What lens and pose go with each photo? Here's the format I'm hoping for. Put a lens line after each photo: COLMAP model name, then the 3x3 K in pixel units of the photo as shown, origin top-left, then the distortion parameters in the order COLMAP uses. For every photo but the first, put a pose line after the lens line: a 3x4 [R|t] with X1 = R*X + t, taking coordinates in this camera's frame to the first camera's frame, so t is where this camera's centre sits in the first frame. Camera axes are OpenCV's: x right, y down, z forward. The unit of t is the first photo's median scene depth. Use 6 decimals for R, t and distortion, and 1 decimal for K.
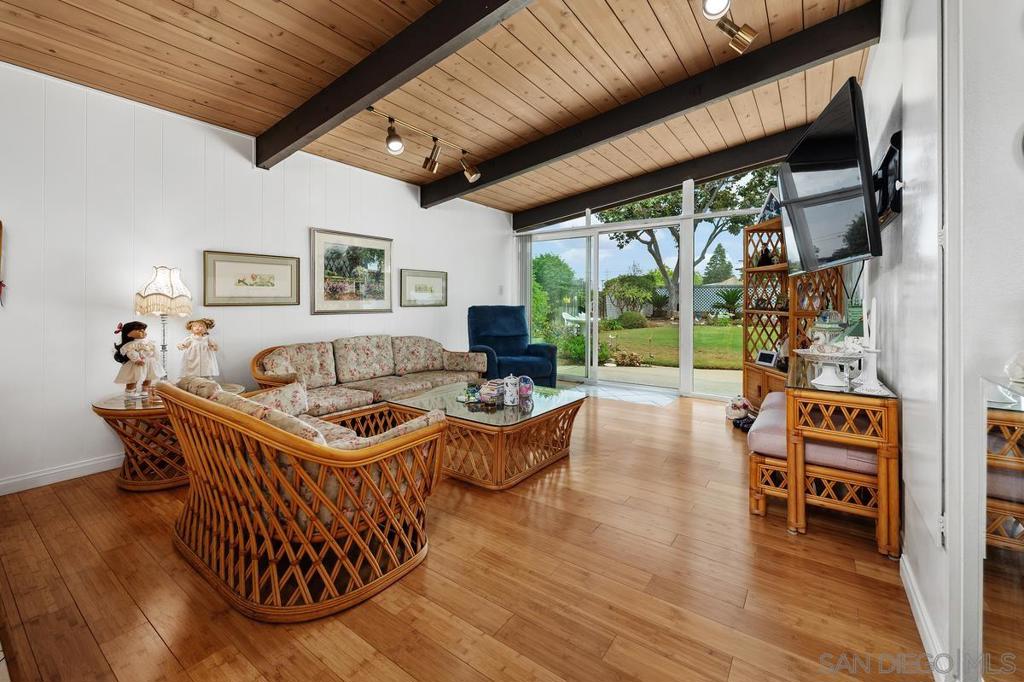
lens RADIAL K [[423.9, 0, 512.5], [0, 423.9, 300.9], [0, 0, 1]] dist [-0.000417, -0.000032]
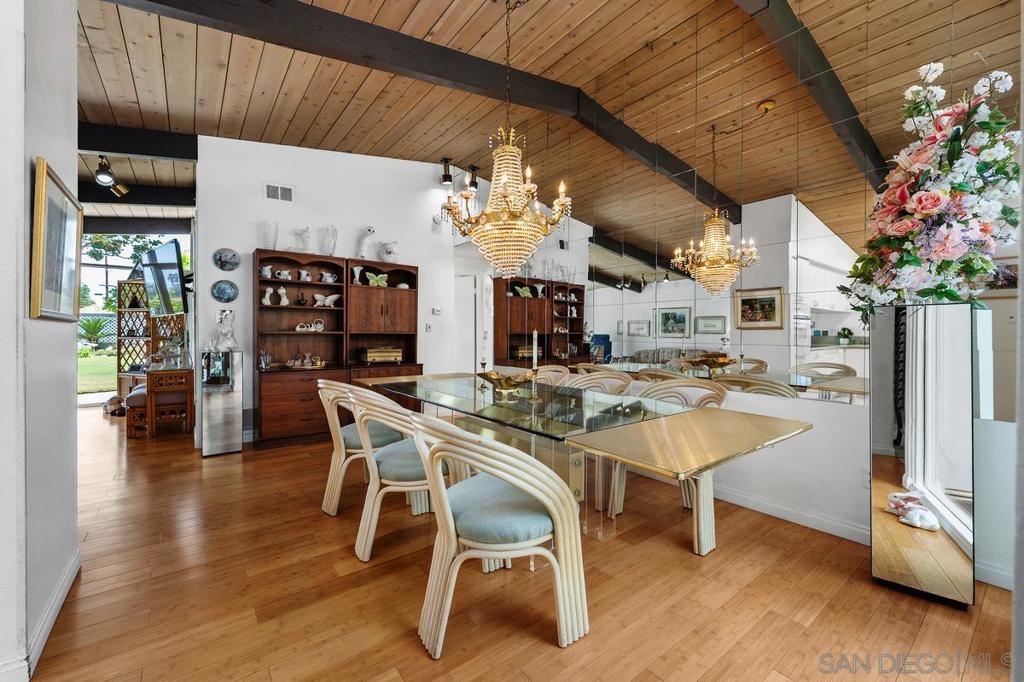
lens RADIAL K [[415.9, 0, 513.1], [0, 415.9, 331.3], [0, 0, 1]] dist [-0.000732, -0.000063]
pose [[0.289952, -0.002418, 0.957038, -0.110597], [0.000234, 0.999997, 0.002456, -0.000495], [-0.957041, -0.000488, 0.289951, -0.185444]]
